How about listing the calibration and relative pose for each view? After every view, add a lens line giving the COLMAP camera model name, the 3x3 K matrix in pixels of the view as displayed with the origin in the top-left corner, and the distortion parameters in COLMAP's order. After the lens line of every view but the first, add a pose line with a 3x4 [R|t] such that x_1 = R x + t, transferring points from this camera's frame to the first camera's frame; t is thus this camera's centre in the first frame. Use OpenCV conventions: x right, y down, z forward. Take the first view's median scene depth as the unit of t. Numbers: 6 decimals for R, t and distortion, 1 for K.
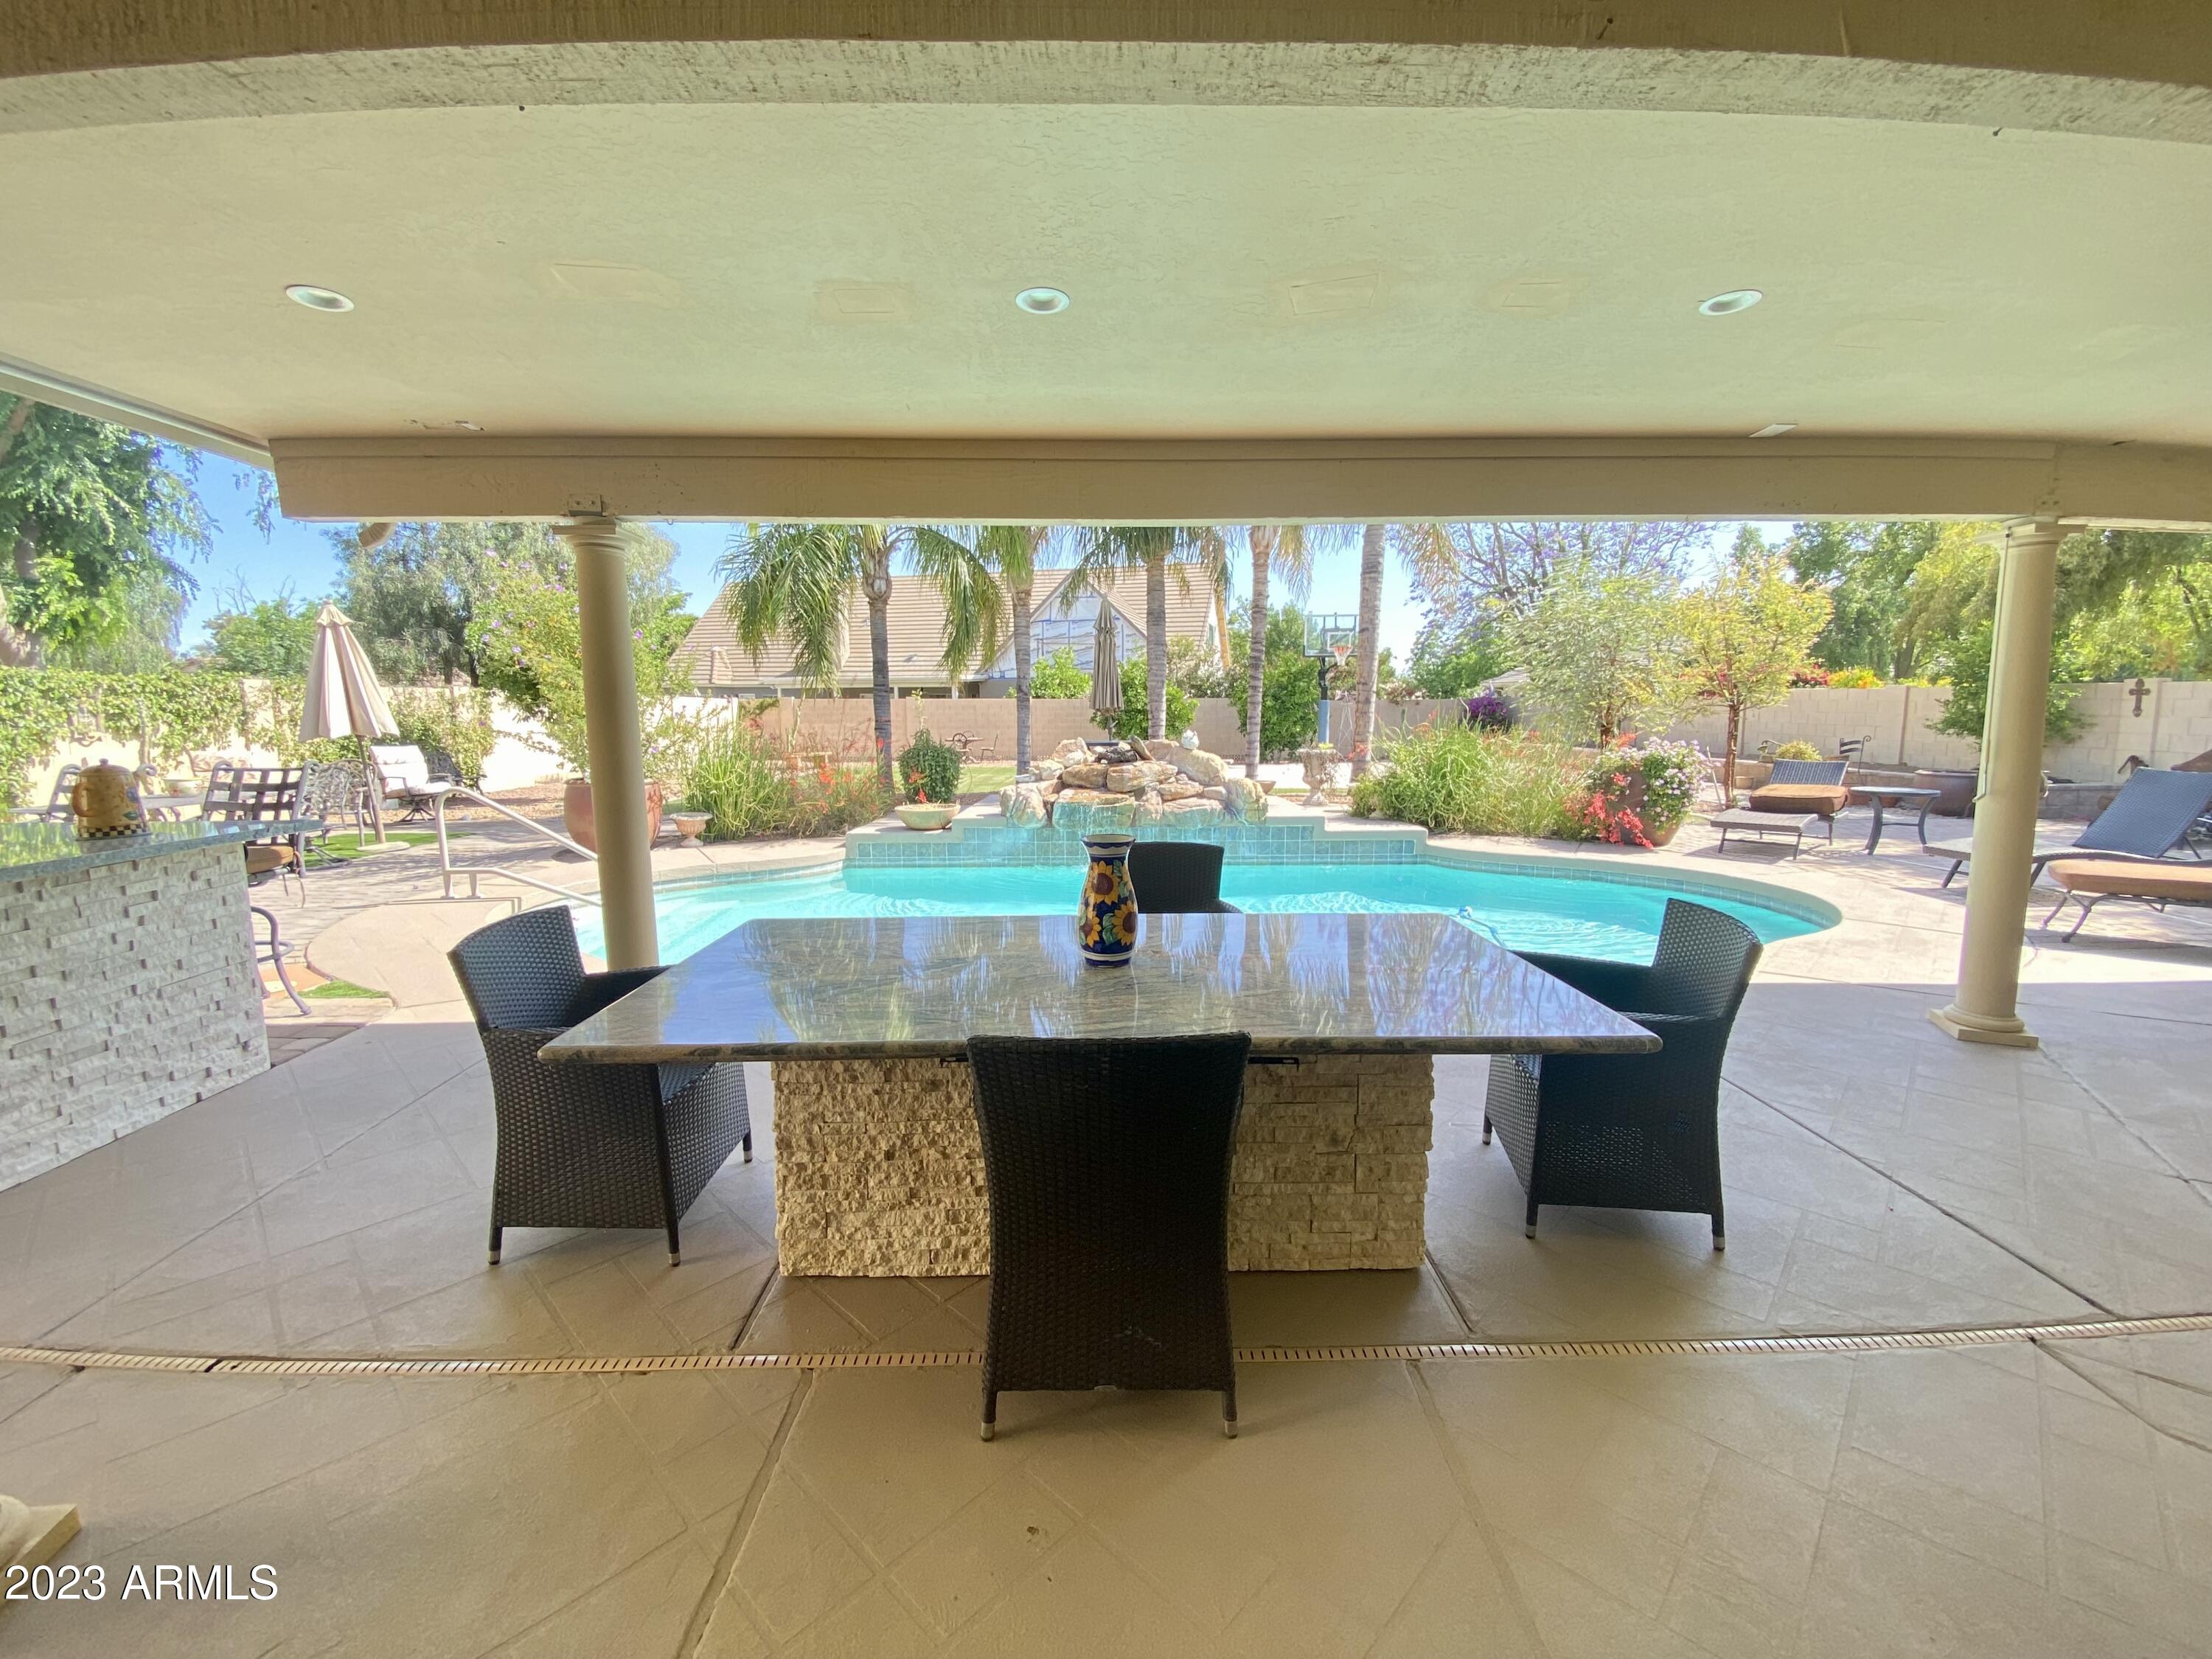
lens RADIAL K [[904.2, 0, 1106.0], [0, 904.2, 829.5], [0, 0, 1]] dist [0.028608, -0.023584]
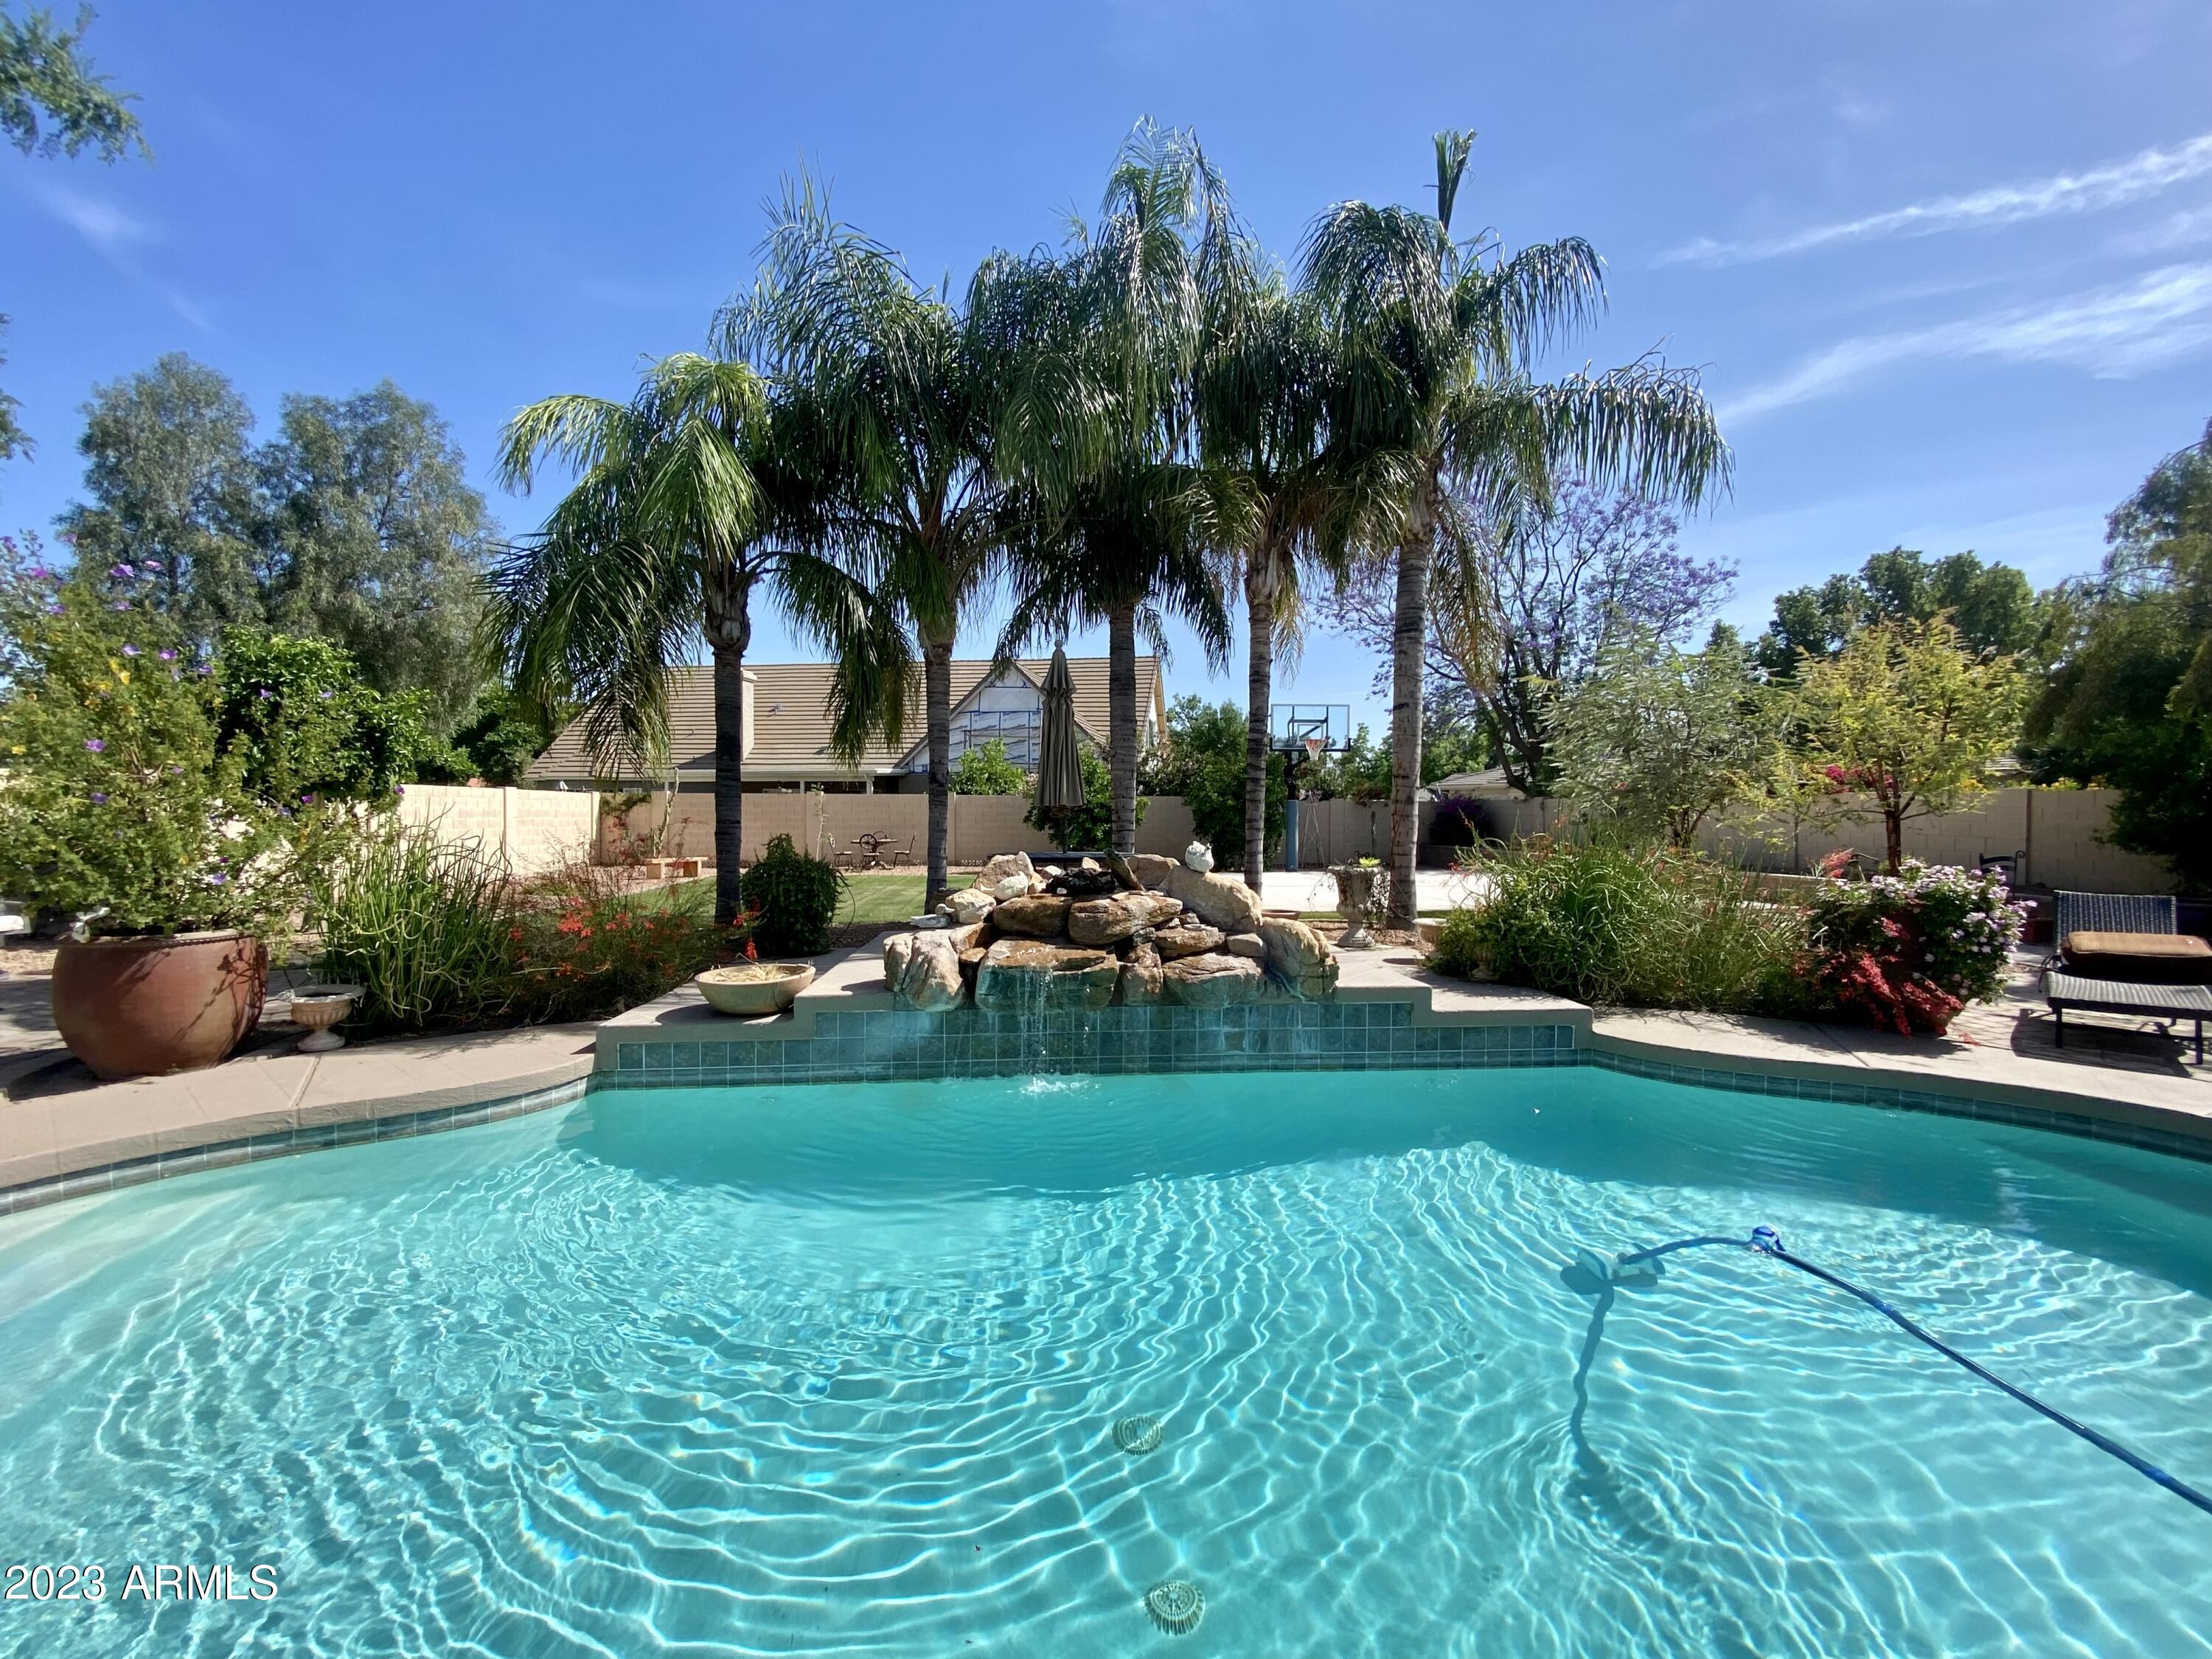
lens RADIAL K [[799.6, 0, 1106.0], [0, 799.6, 829.5], [0, 0, 1]] dist [-0.034136, -0.014403]
pose [[0.995224, 0.008263, 0.097263, -0.025891], [0.002026, 0.994447, -0.105220, -0.060789], [-0.097592, 0.104914, 0.989681, 0.466013]]
